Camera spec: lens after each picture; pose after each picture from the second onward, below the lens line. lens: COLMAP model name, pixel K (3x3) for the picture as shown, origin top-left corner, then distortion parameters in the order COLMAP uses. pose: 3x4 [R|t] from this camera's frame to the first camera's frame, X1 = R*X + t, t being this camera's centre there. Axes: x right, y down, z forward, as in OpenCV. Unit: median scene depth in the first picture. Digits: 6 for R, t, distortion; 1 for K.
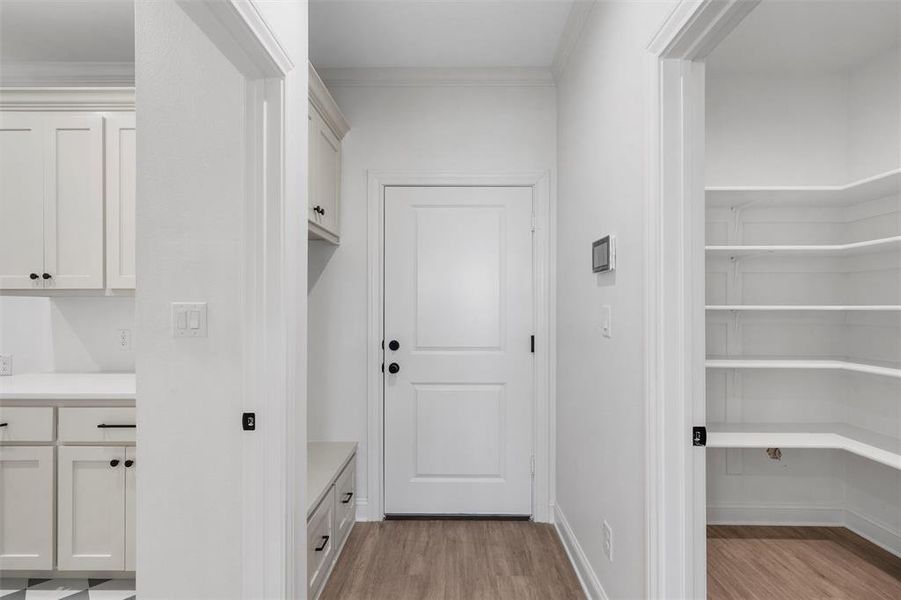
lens RADIAL K [[413.1, 0, 446.8], [0, 413.1, 305.4], [0, 0, 1]] dist [0.001272, 0.000966]
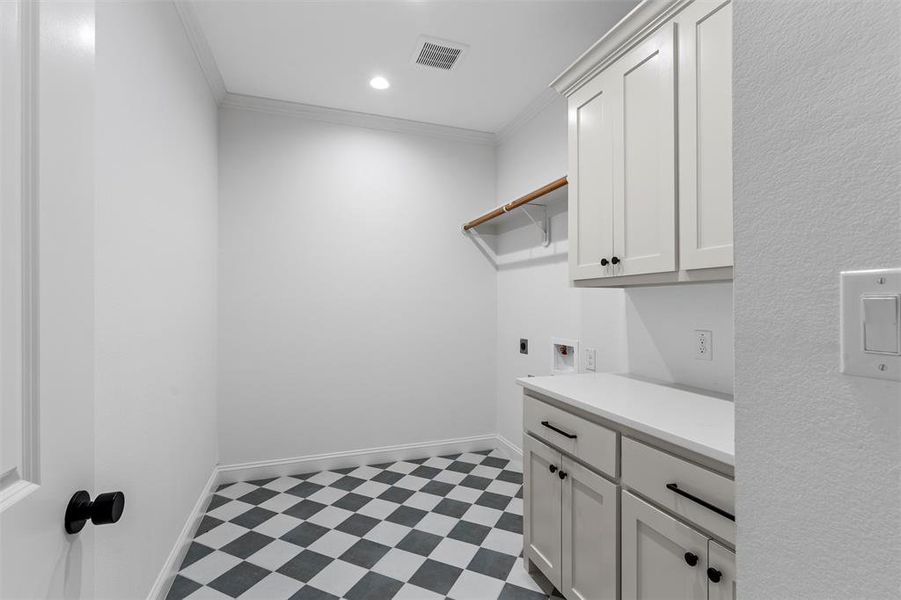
lens RADIAL K [[413.1, 0, 446.8], [0, 413.1, 305.4], [0, 0, 1]] dist [0.001272, 0.000966]
pose [[0.358578, 0.002268, -0.933497, -0.365628], [0.006137, 0.999970, 0.004787, 0.014157], [0.933480, -0.007445, 0.358553, 0.447682]]
